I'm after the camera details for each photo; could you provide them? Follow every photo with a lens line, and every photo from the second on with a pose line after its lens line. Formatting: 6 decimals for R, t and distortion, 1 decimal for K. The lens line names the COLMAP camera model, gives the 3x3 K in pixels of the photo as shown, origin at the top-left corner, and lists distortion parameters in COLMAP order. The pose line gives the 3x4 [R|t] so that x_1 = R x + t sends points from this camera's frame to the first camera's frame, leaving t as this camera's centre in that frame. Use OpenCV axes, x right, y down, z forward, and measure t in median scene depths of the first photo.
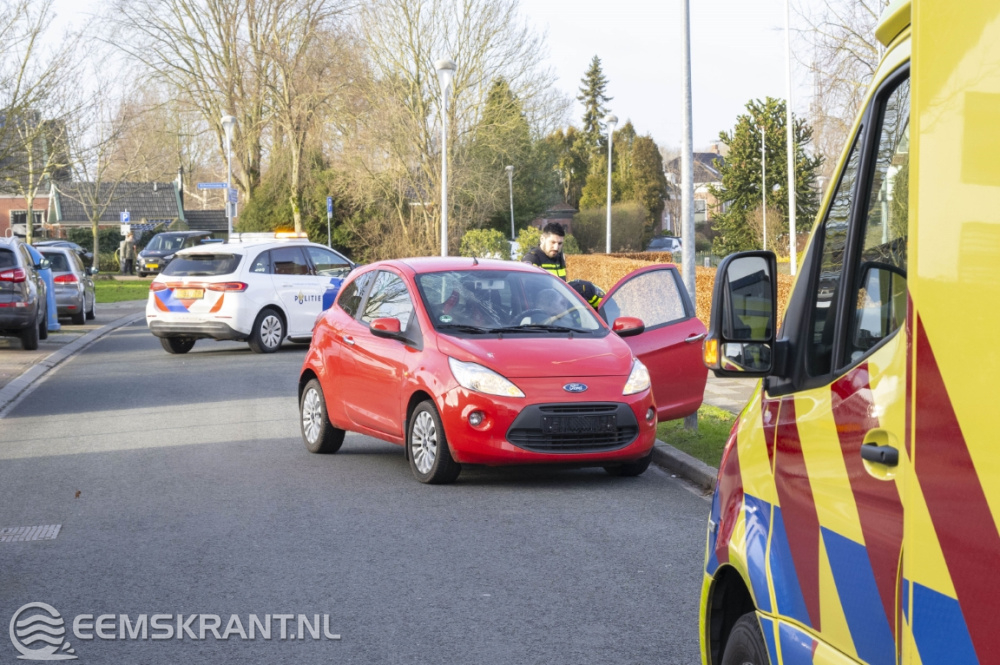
lens RADIAL K [[1894.5, 0, 537.9], [0, 1894.5, 332.1], [0, 0, 1]] dist [-0.016873, 0.071758]
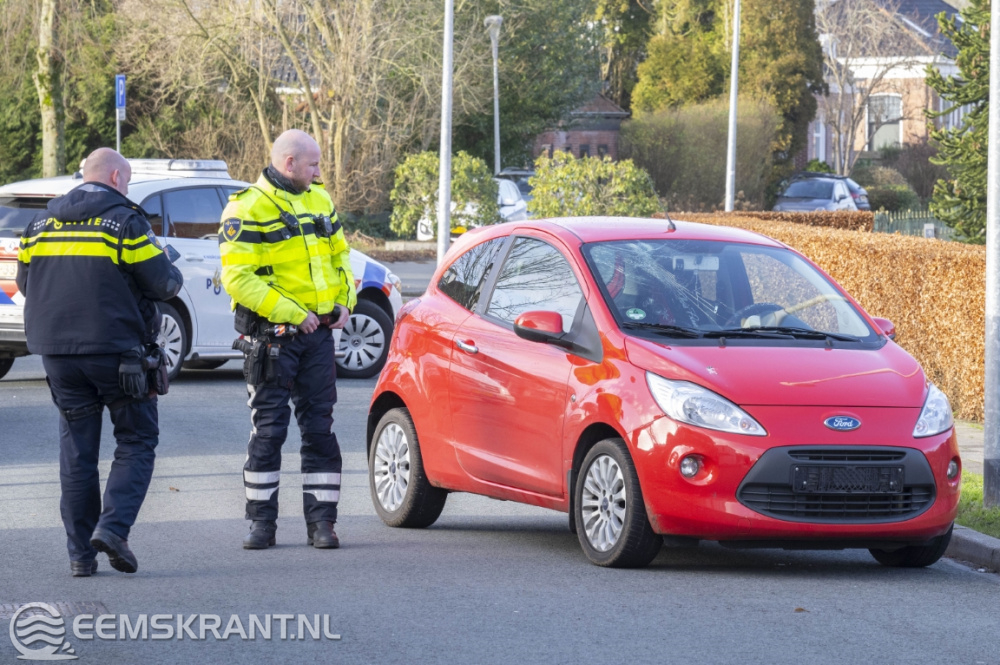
lens RADIAL K [[4499.0, 0, 500.0], [0, 4499.0, 332.5], [0, 0, 1]] dist [0.084433, -0.918714]
pose [[0.999682, 0.023911, 0.008052, -0.096784], [-0.023807, 0.999636, -0.012714, 0.017938], [-0.008353, 0.012519, 0.999887, -0.476958]]
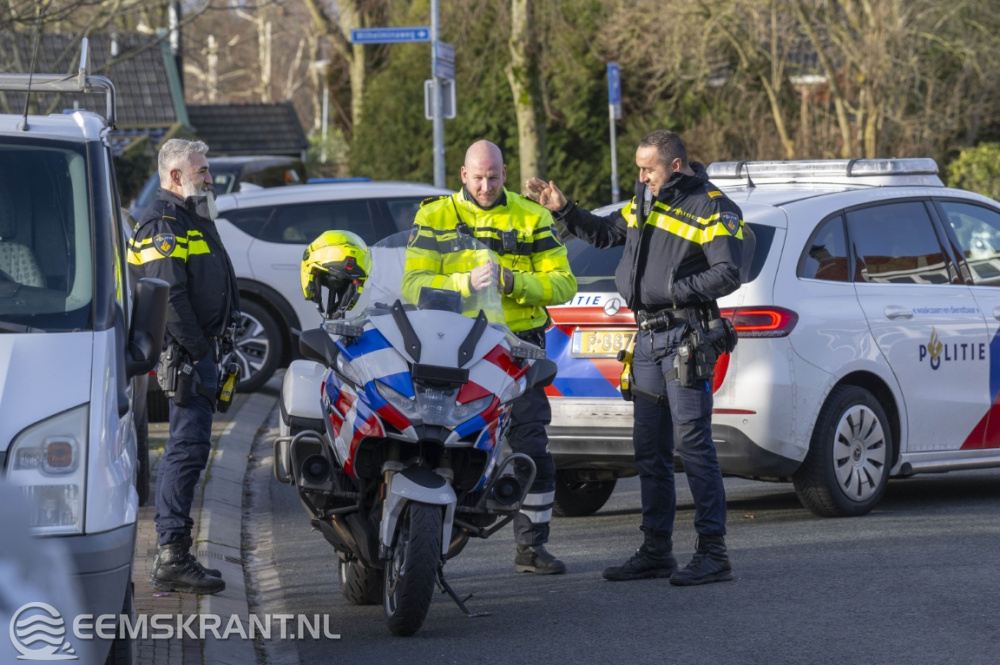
lens RADIAL K [[4603.5, 0, 500.0], [0, 4603.5, 332.5], [0, 0, 1]] dist [0.132433, 5.289933]
pose [[0.996638, -0.008948, -0.081438, -0.237612], [0.007848, 0.999874, -0.013809, -0.018535], [0.081551, 0.013123, 0.996583, 0.298972]]
